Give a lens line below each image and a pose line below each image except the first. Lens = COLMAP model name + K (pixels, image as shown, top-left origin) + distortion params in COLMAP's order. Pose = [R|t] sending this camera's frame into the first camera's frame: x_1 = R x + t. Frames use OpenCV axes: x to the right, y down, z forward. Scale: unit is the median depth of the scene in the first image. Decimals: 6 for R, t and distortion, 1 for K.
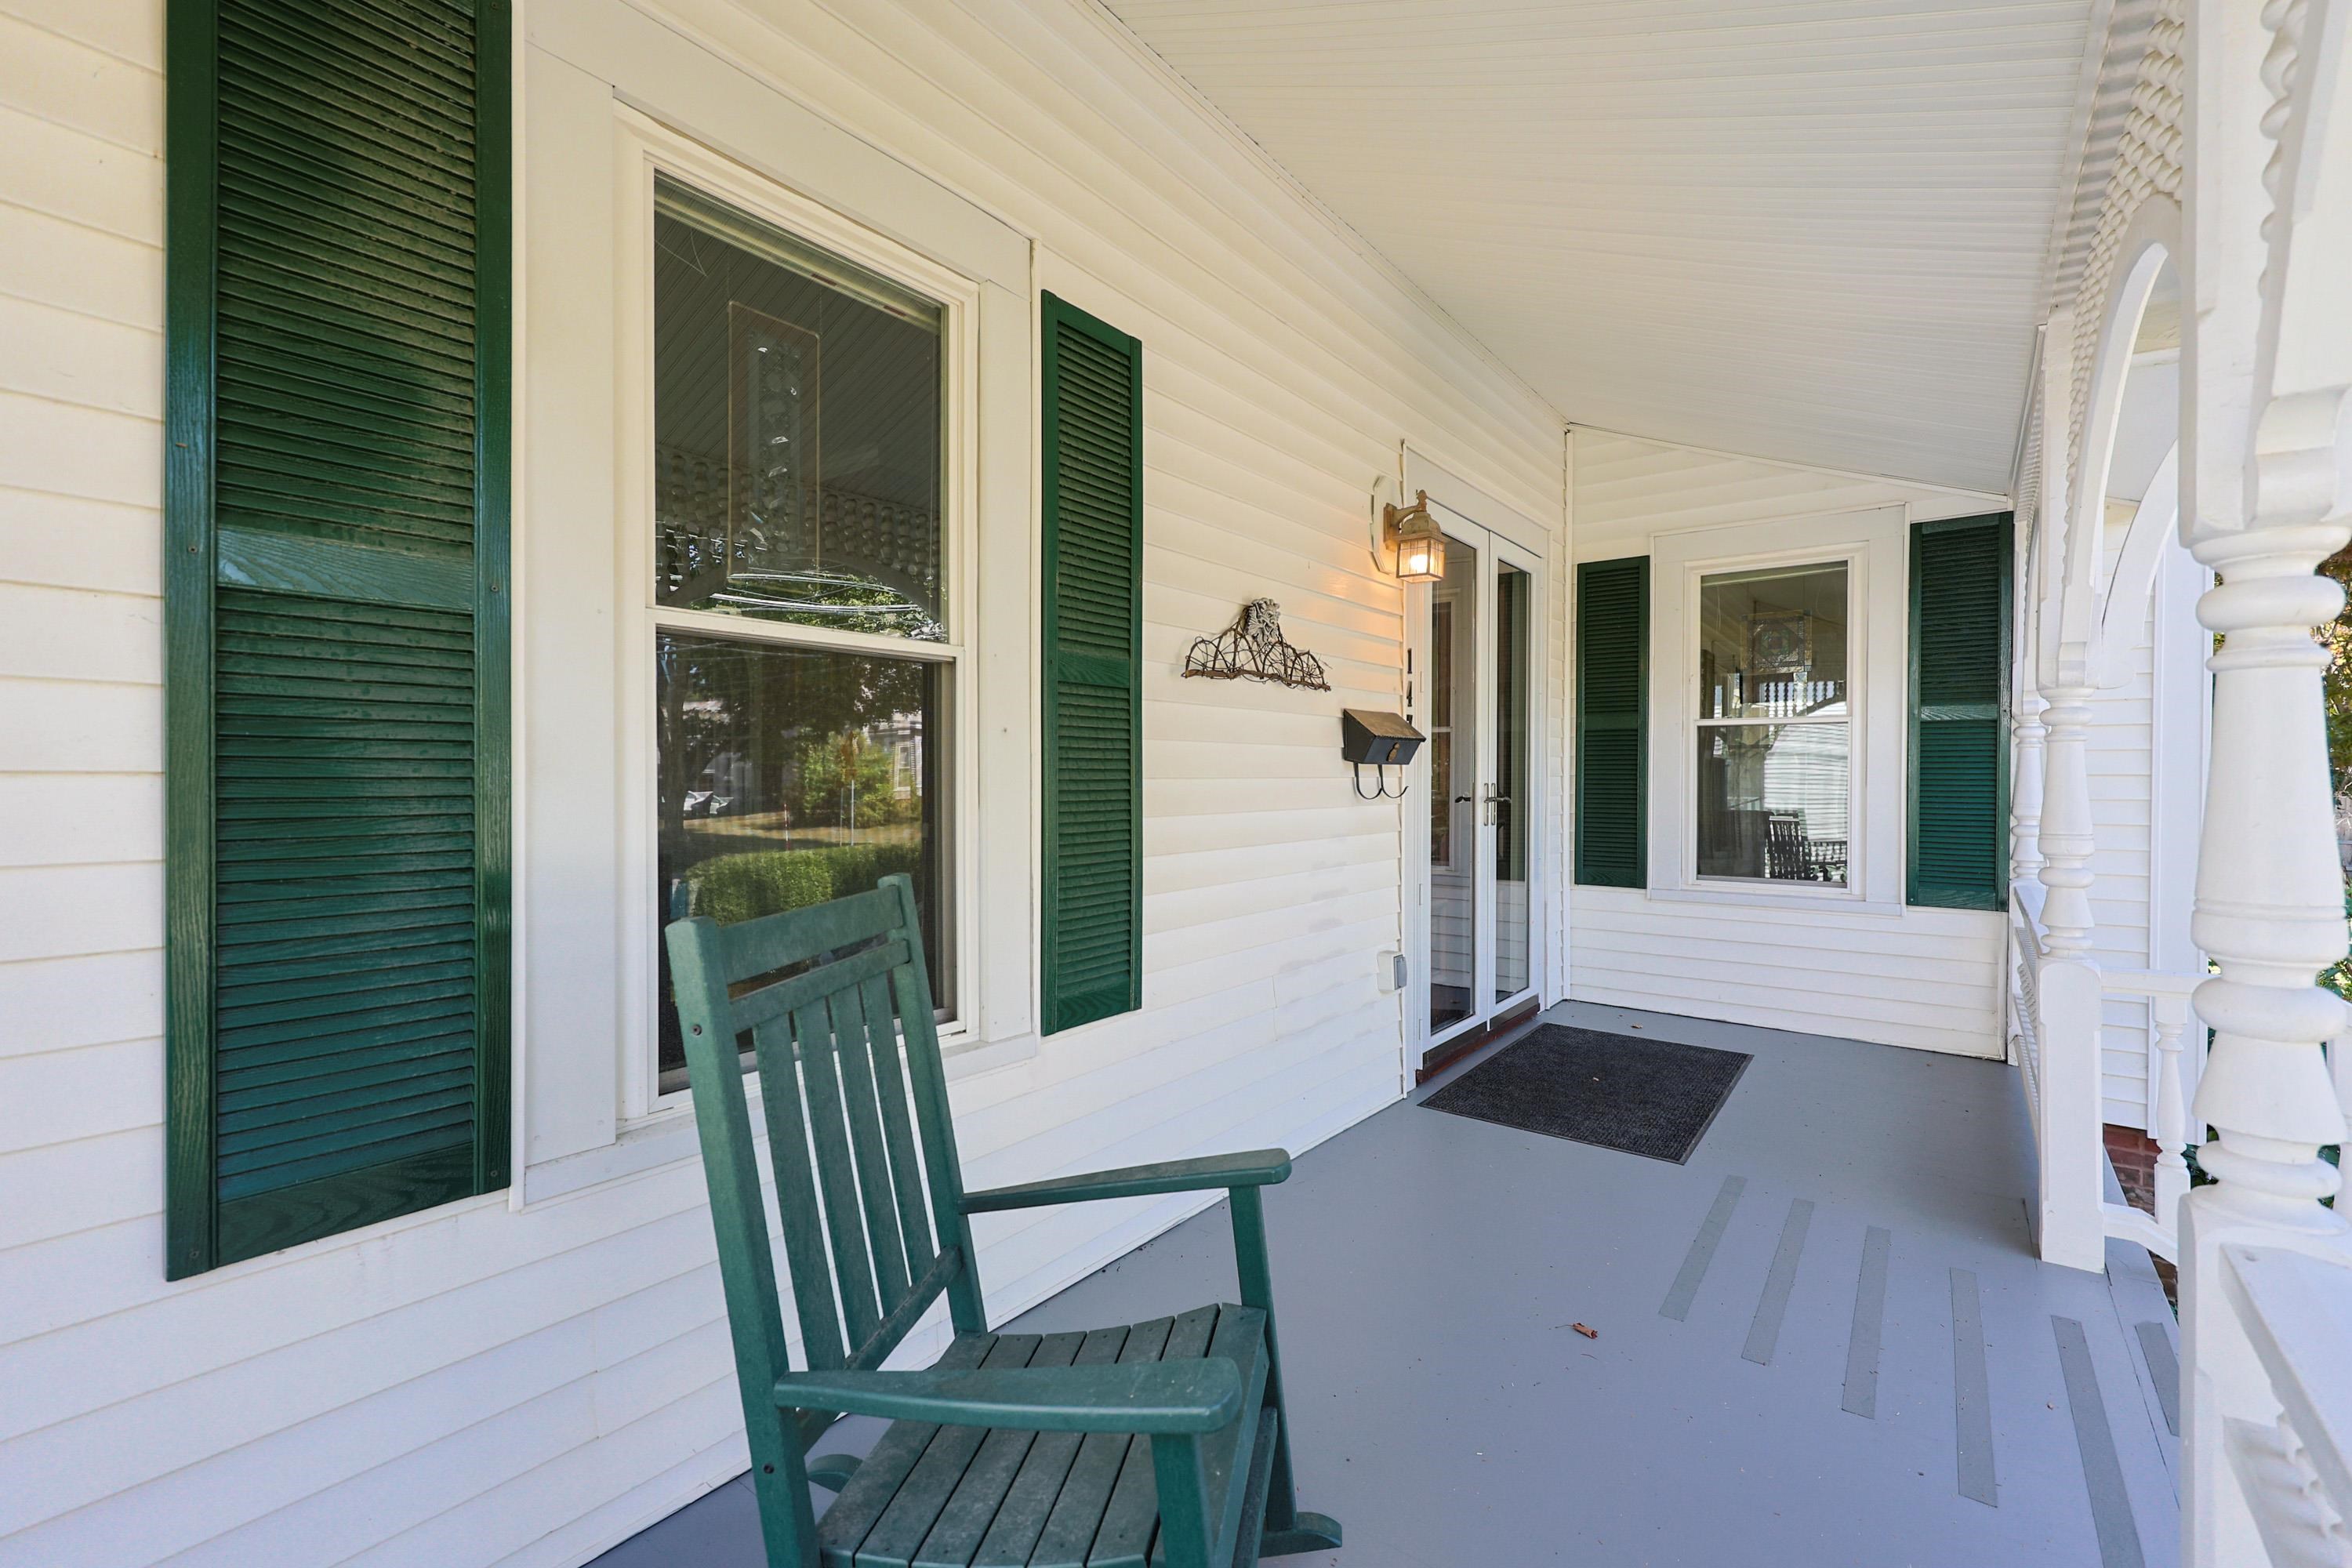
lens RADIAL K [[1027.1, 0, 1176.2], [0, 1027.1, 780.6], [0, 0, 1]] dist [-0.000975, 0.000594]
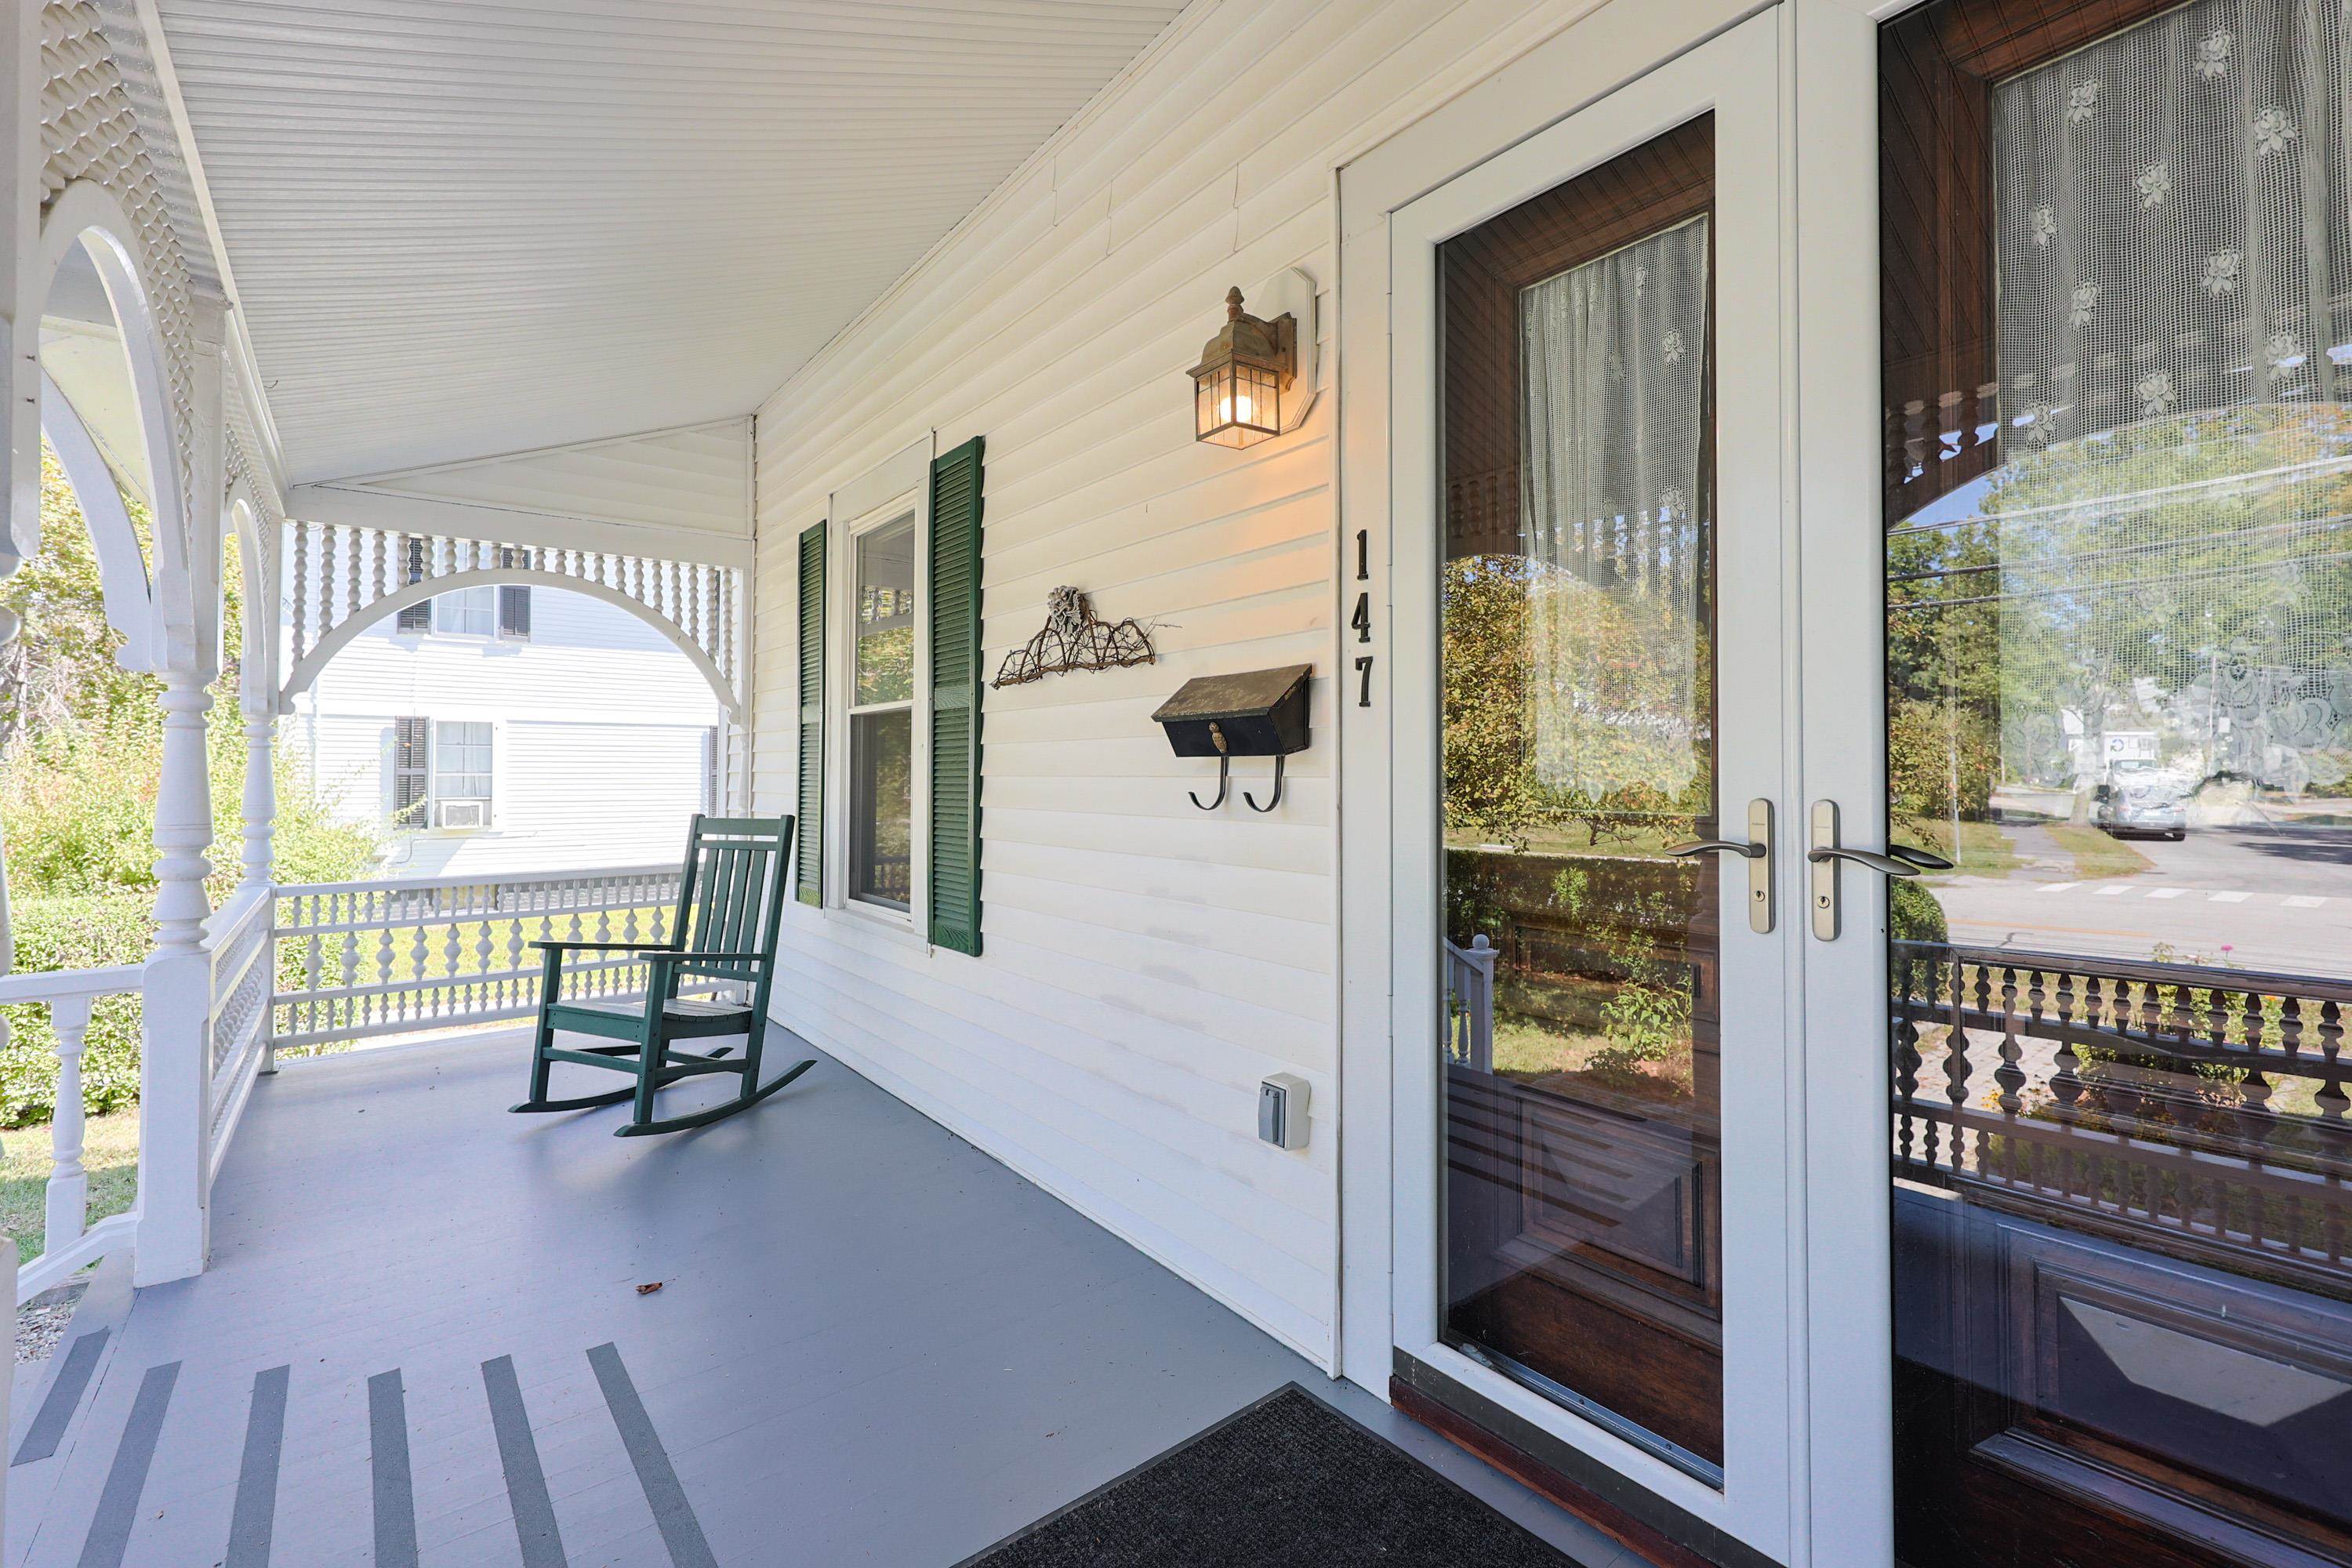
lens RADIAL K [[1027.1, 0, 1176.3], [0, 1027.1, 766.7], [0, 0, 1]] dist [-0.000975, 0.000594]
pose [[-0.255774, -0.013147, -0.966647, 0.920564], [-0.013279, 0.999861, -0.010085, -0.002771], [0.966645, 0.010257, -0.255913, 1.272242]]
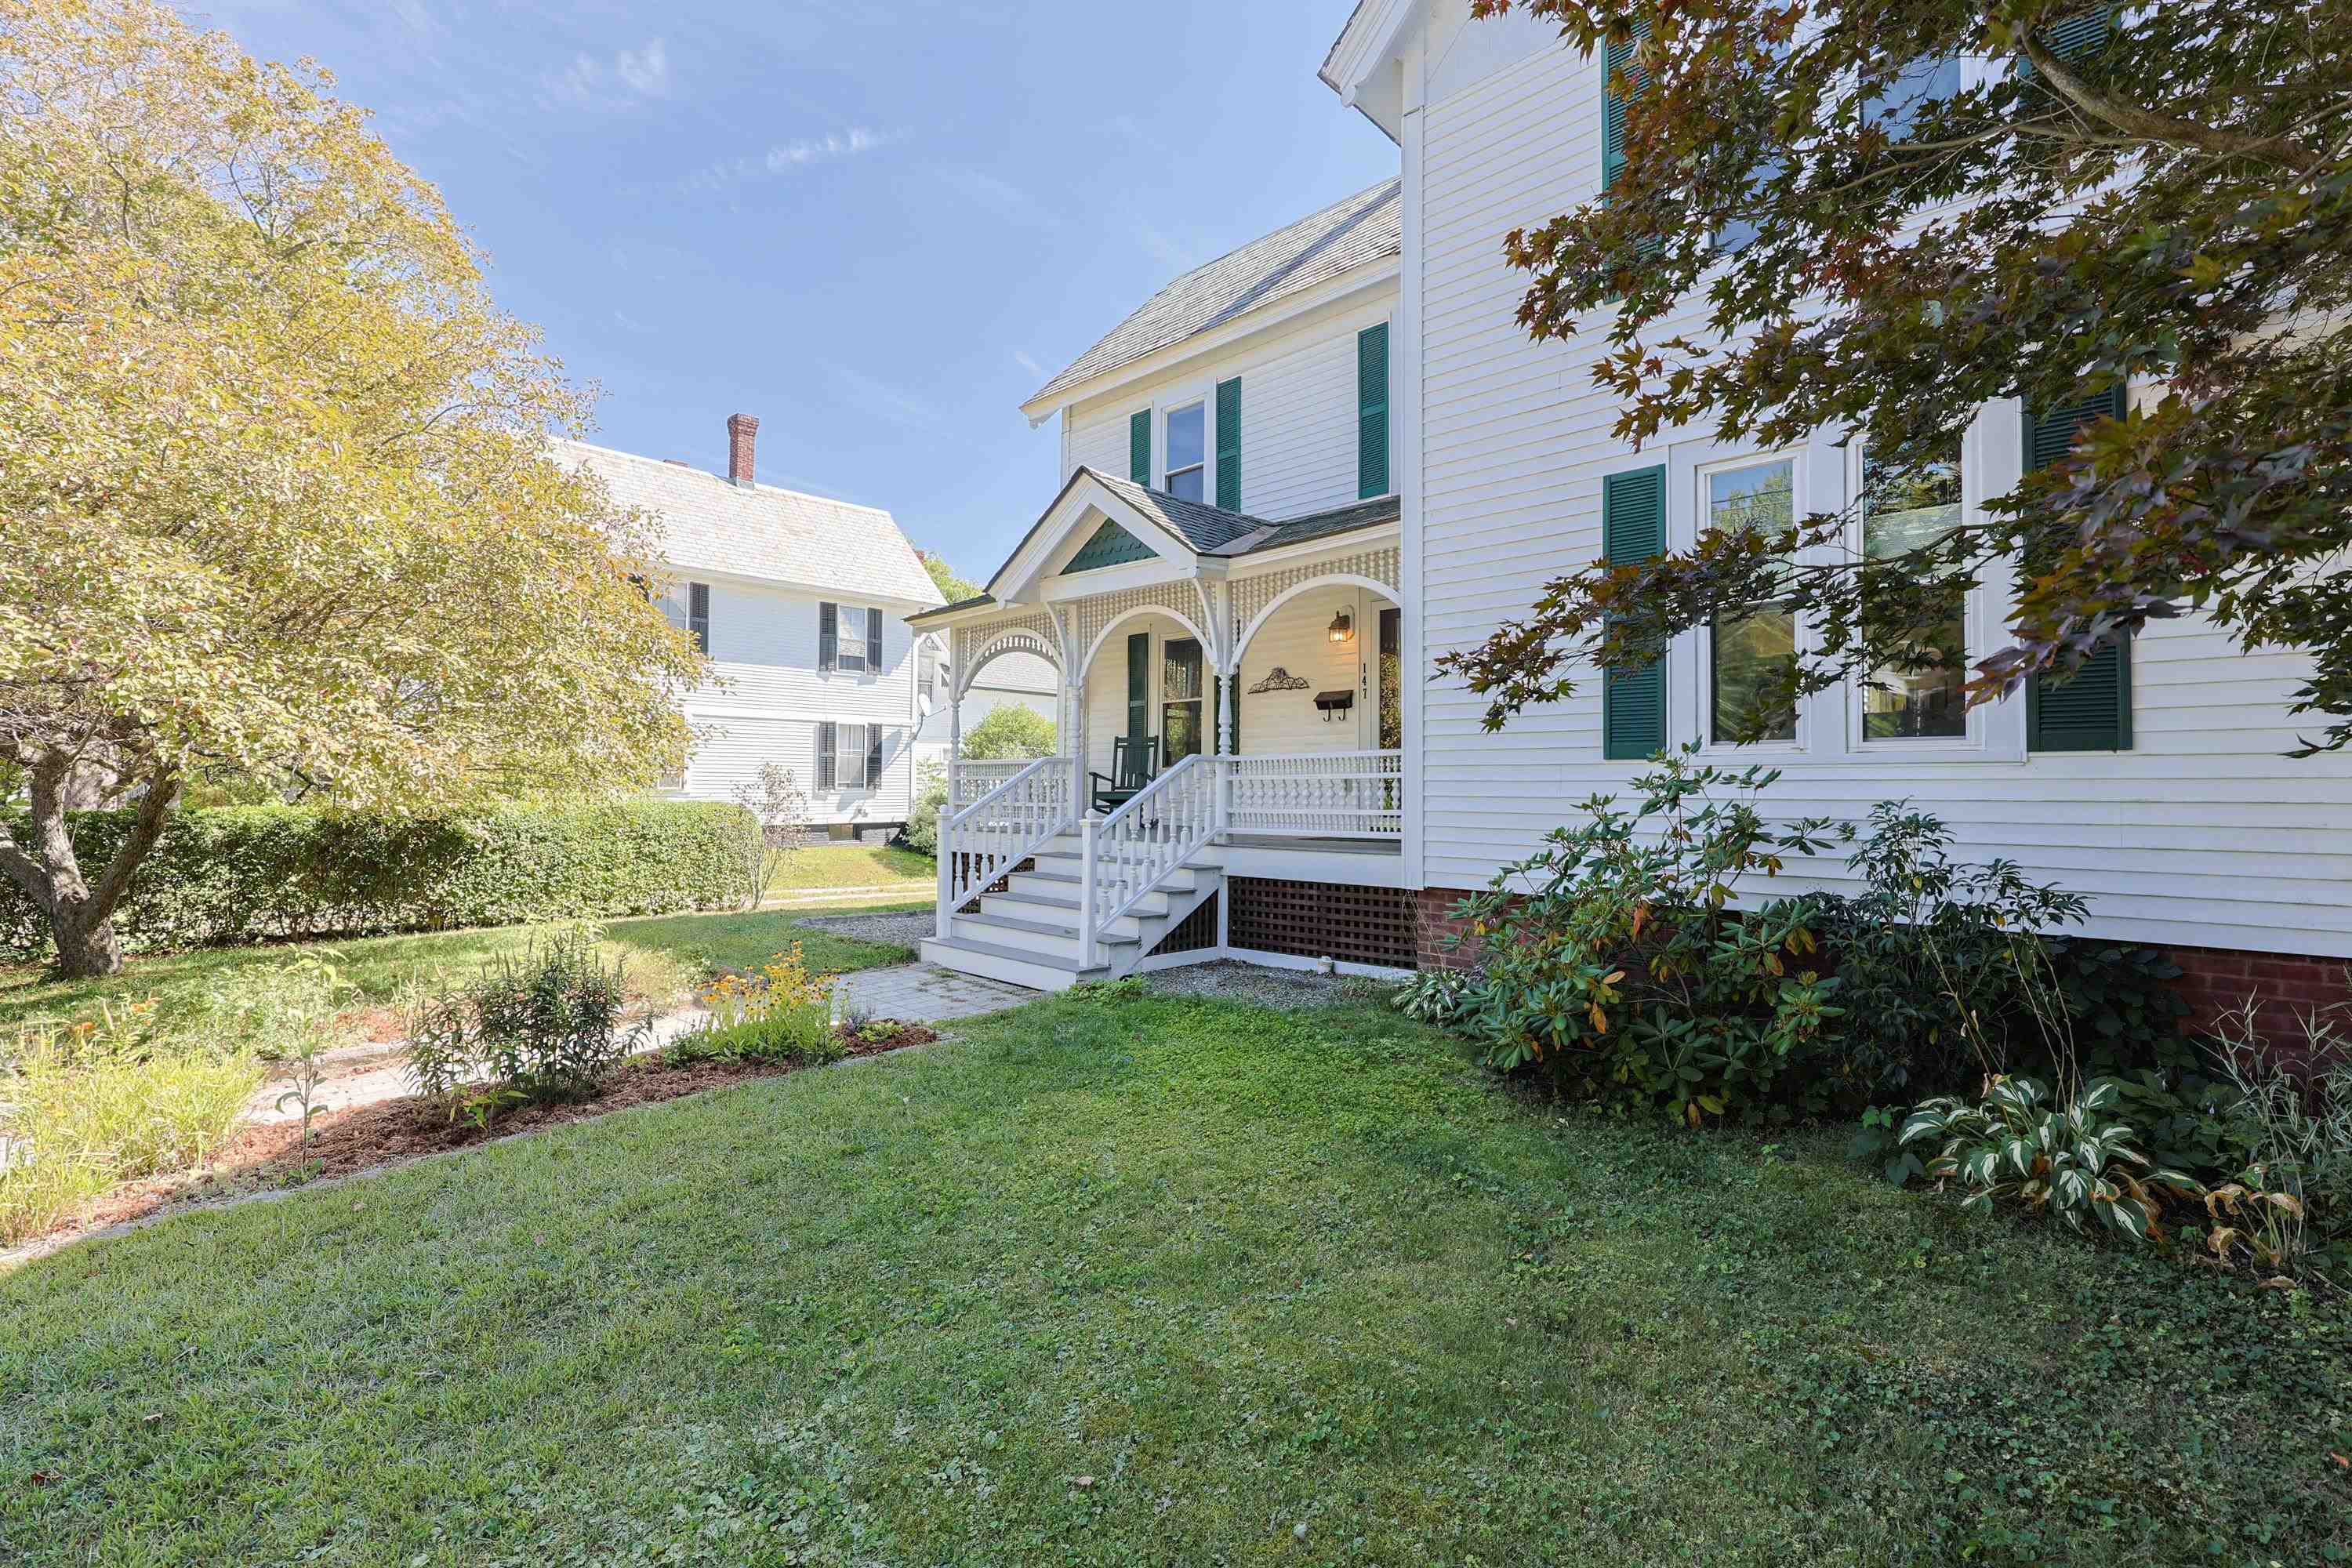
lens RADIAL K [[1027.1, 0, 1178.4], [0, 1027.1, 780.9], [0, 0, 1]] dist [-0.000975, 0.000594]
pose [[-0.123638, -0.011172, -0.992264, 3.500787], [-0.011236, 0.999888, -0.009857, 0.246410], [0.992264, 0.009931, -0.123750, 1.045650]]
